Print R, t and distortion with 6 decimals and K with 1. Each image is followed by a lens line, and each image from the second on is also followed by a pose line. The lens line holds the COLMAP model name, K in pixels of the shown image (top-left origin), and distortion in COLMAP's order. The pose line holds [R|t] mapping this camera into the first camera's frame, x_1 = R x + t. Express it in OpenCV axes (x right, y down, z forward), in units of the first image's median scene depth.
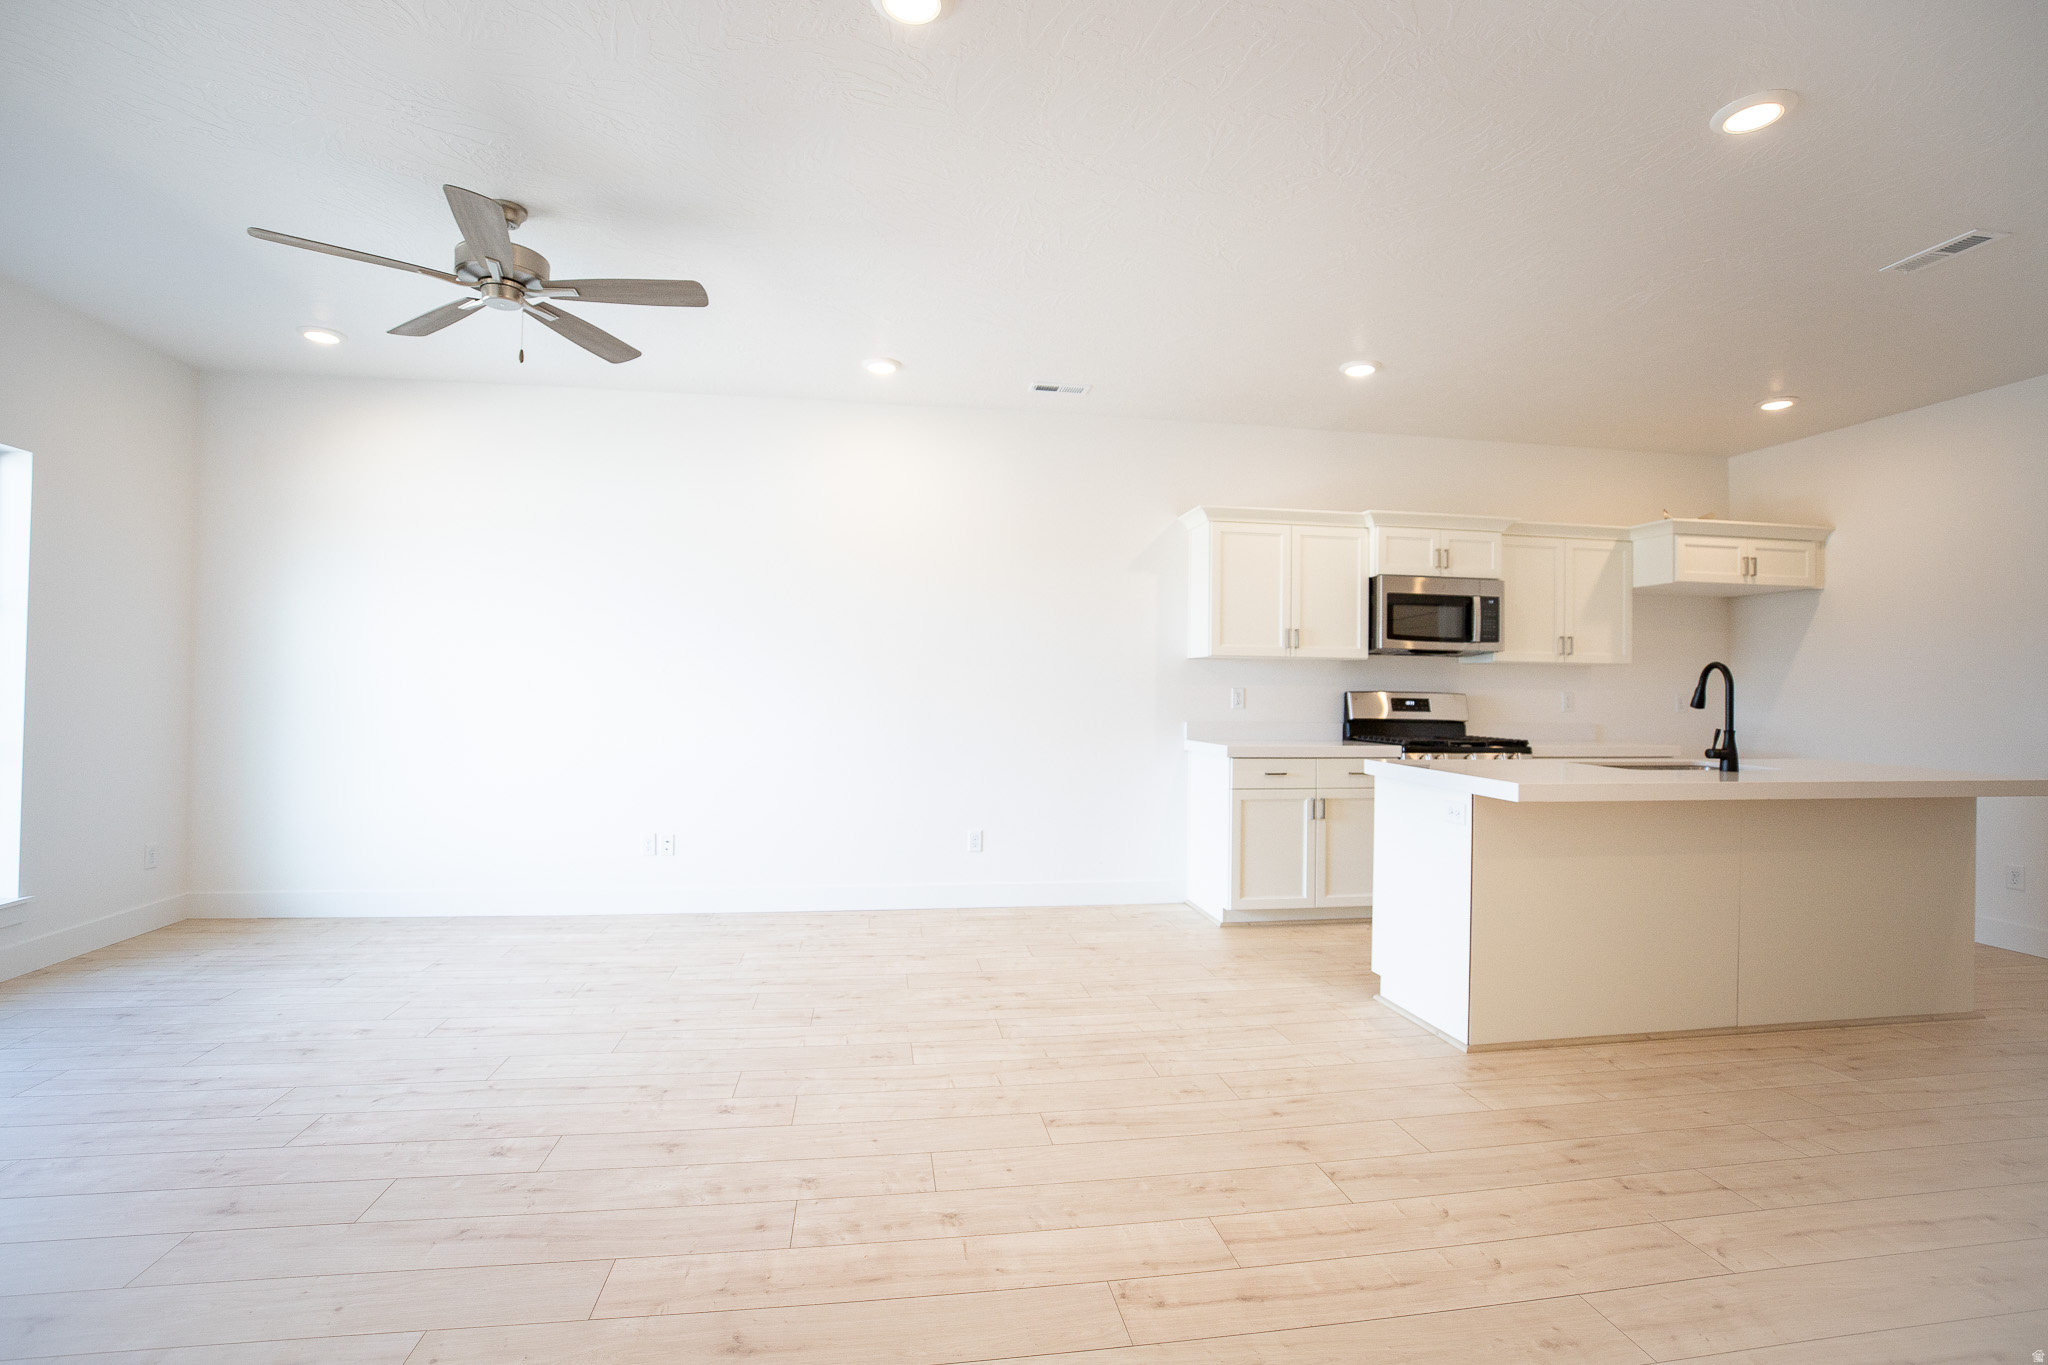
lens RADIAL K [[936.0, 0, 1023.9], [0, 936.0, 688.9], [0, 0, 1]] dist [-0.035569, 0.010351]
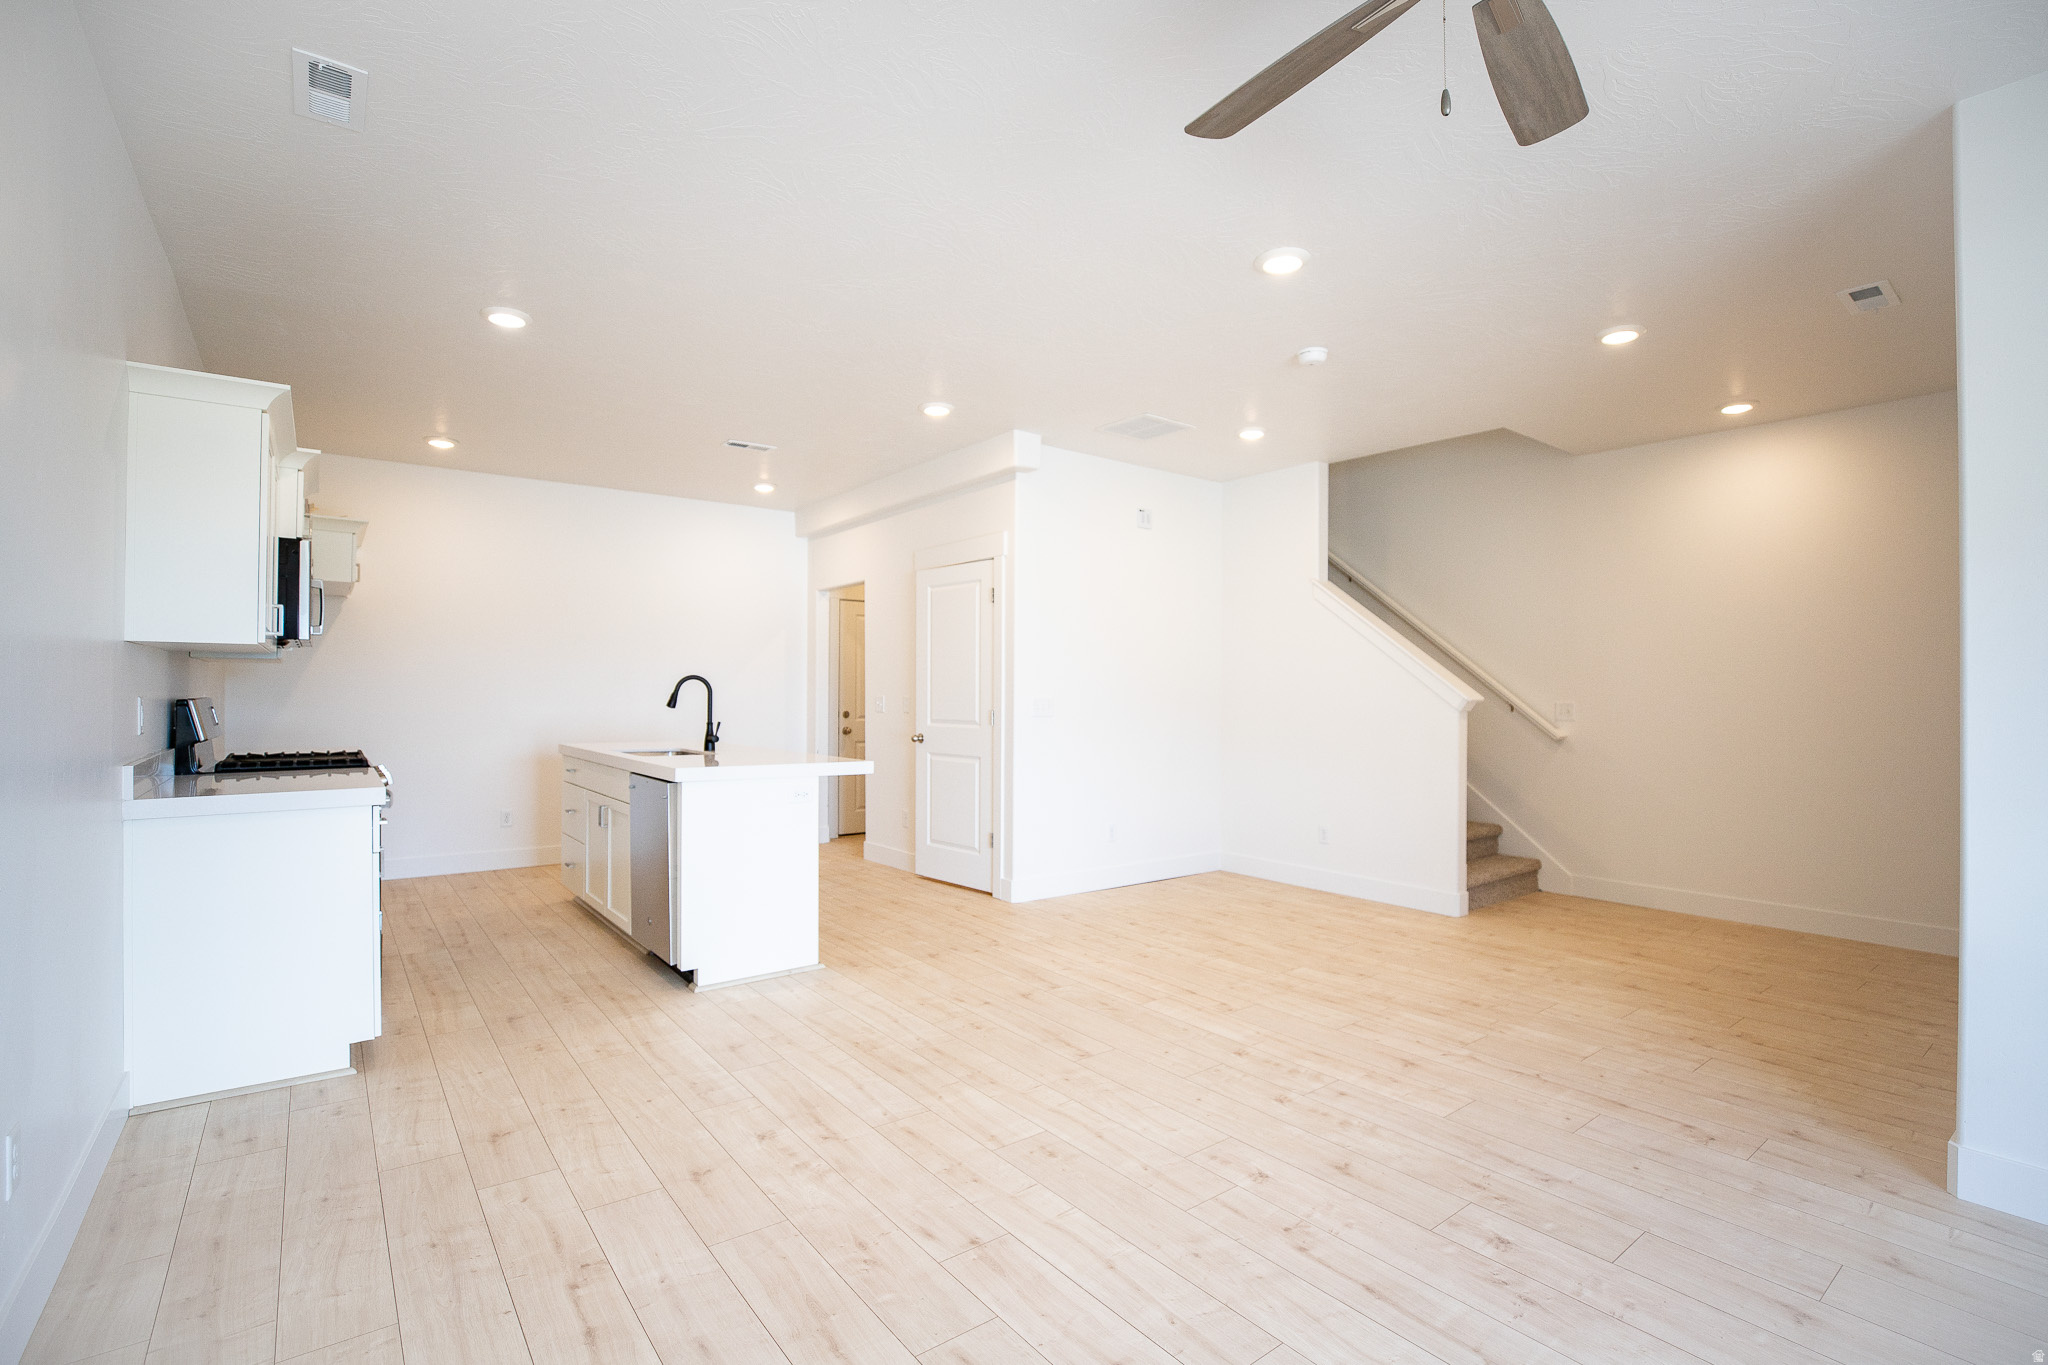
lens RADIAL K [[936.0, 0, 1023.9], [0, 936.0, 688.9], [0, 0, 1]] dist [-0.035569, 0.010351]
pose [[-0.469563, -0.010759, 0.882834, -0.528686], [-0.012311, 0.999908, 0.005638, -0.015672], [-0.882813, -0.008221, -0.469652, 0.854092]]
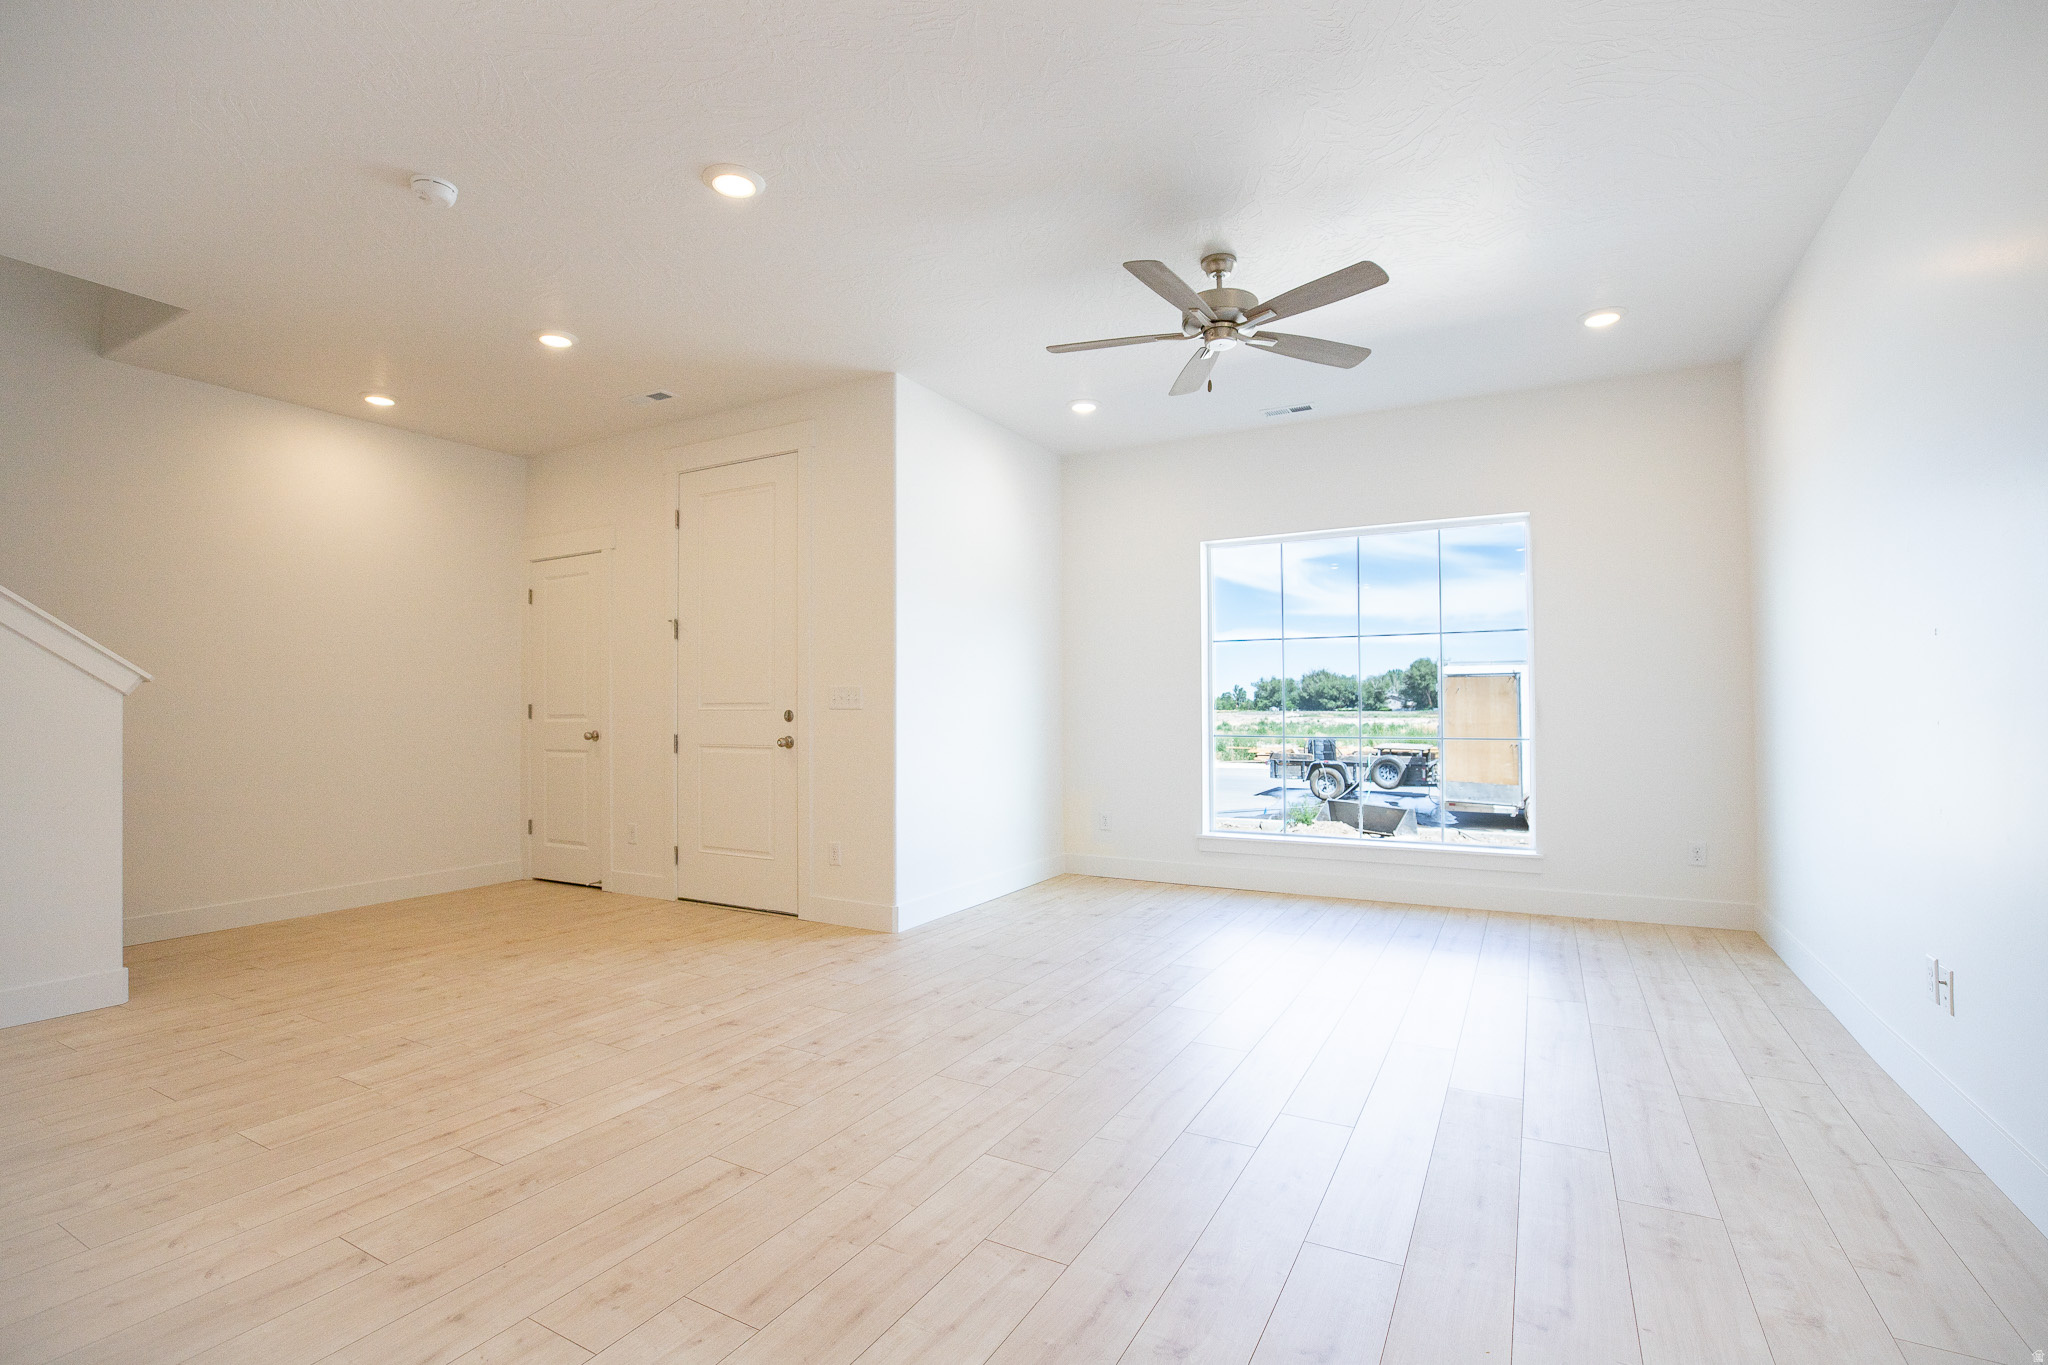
lens RADIAL K [[936.0, 0, 1023.9], [0, 936.0, 688.9], [0, 0, 1]] dist [-0.035569, 0.010351]
pose [[-0.621143, -0.026589, -0.783246, 0.280145], [-0.001309, 0.999458, -0.032891, 0.026150], [0.783697, -0.019404, -0.620841, 0.893921]]
